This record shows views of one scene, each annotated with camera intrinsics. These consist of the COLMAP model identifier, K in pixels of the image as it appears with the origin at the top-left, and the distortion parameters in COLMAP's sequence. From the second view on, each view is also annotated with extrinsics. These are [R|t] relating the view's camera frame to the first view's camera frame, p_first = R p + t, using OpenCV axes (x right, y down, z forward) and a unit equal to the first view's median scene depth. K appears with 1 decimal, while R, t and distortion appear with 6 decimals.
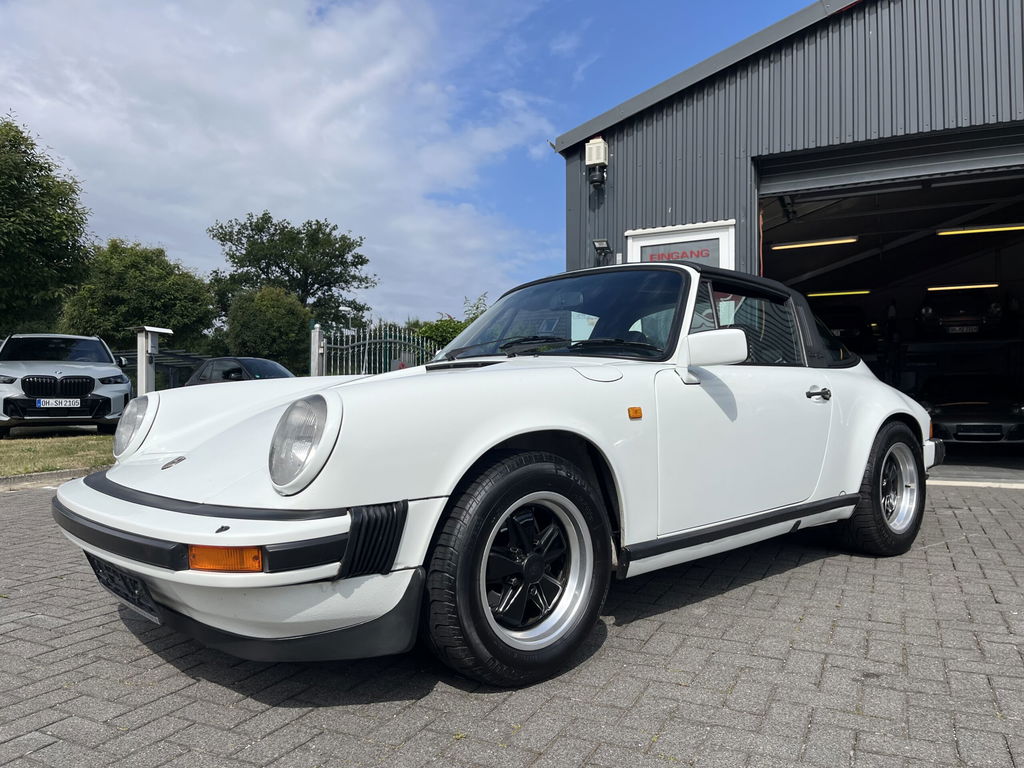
lens RADIAL K [[775.1, 0, 512.0], [0, 775.1, 384.0], [0, 0, 1]] dist [0.052324, -0.057964]
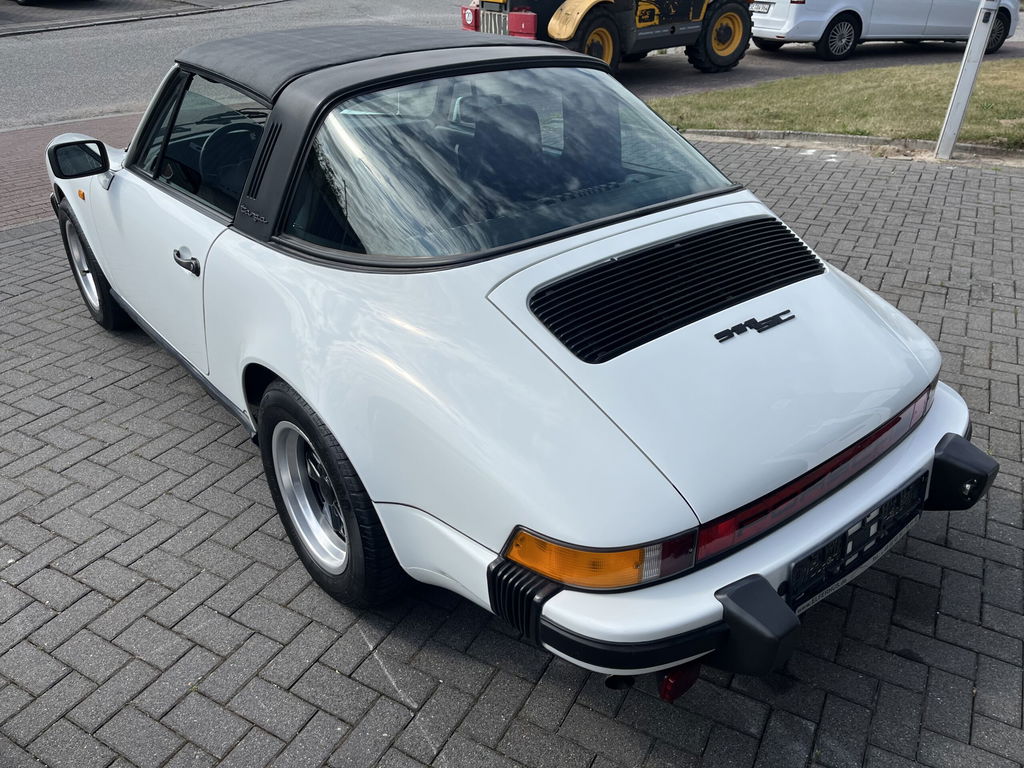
lens RADIAL K [[775.1, 0, 512.0], [0, 775.1, 384.0], [0, 0, 1]] dist [0.052324, -0.057964]
pose [[-0.050713, 0.493173, -0.868452, 1.413981], [0.012618, 0.869818, 0.493212, -0.333038], [0.998634, 0.014055, -0.050334, 1.771554]]
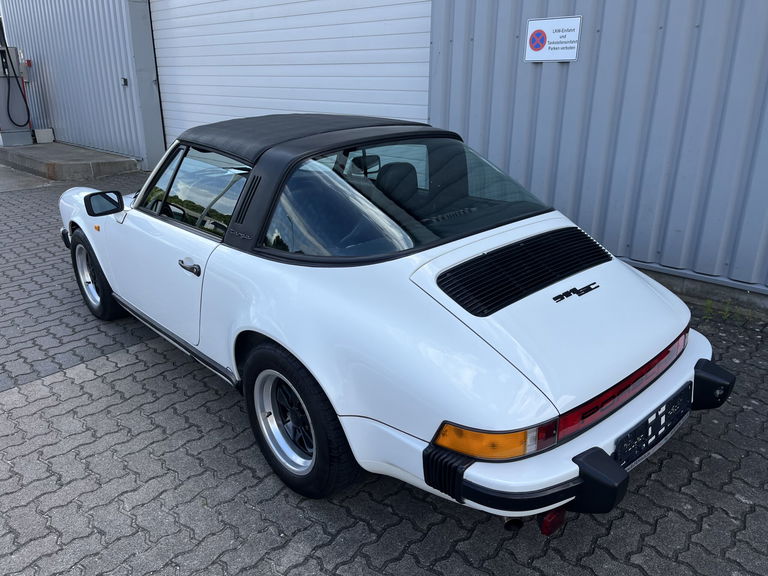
lens RADIAL K [[581.3, 0, 384.0], [0, 581.3, 288.0], [0, 0, 1]] dist [0.052324, -0.057964]
pose [[0.008598, 0.376452, -0.926396, 1.539552], [0.024252, 0.926080, 0.376548, -0.355937], [0.999669, -0.025705, -0.001167, 1.676816]]
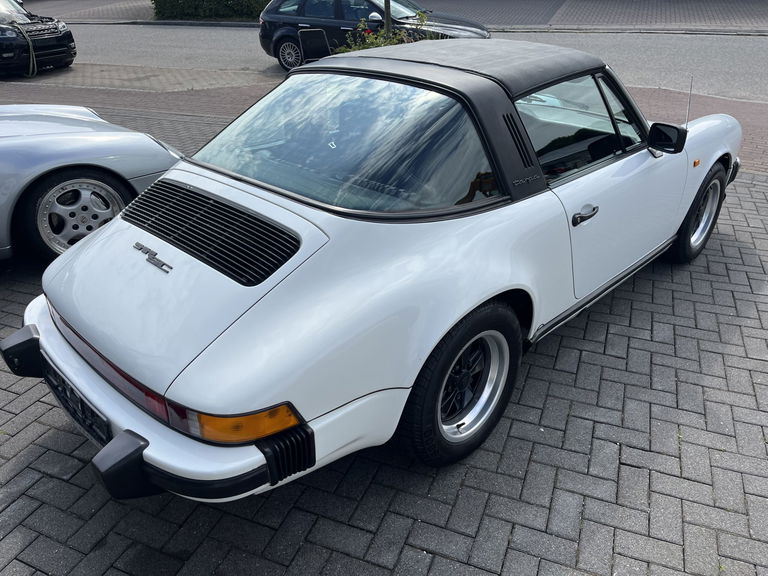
lens RADIAL K [[581.3, 0, 384.0], [0, 581.3, 288.0], [0, 0, 1]] dist [0.052324, -0.057964]
pose [[-0.997313, 0.058686, -0.043843, 0.445666], [0.031892, 0.886639, 0.461362, -0.338243], [0.065949, 0.458724, -0.886128, 2.726852]]
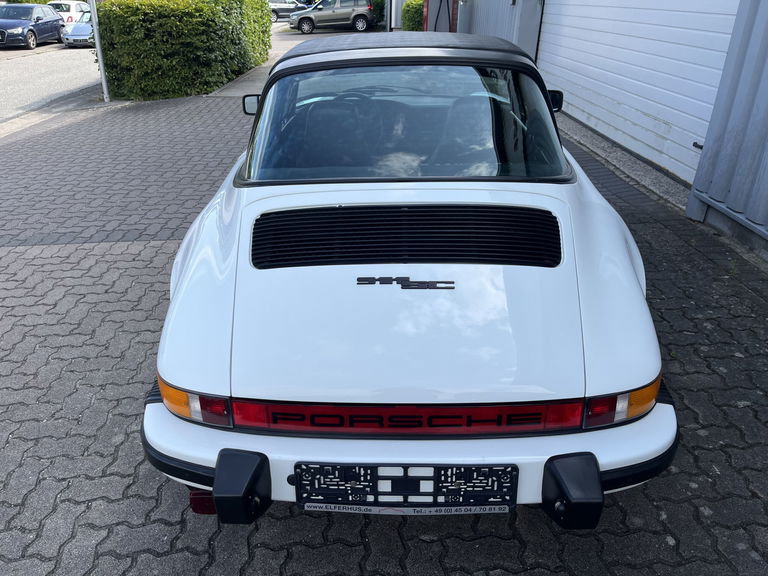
lens RADIAL K [[582.7, 0, 386.0], [0, 582.7, 287.9], [0, 0, 1]] dist [0.033560, -0.011059]
pose [[-0.682664, 0.353938, -0.639295, 1.168660], [0.036955, 0.890471, 0.453536, -0.307897], [0.729798, 0.285987, -0.620972, 2.363534]]
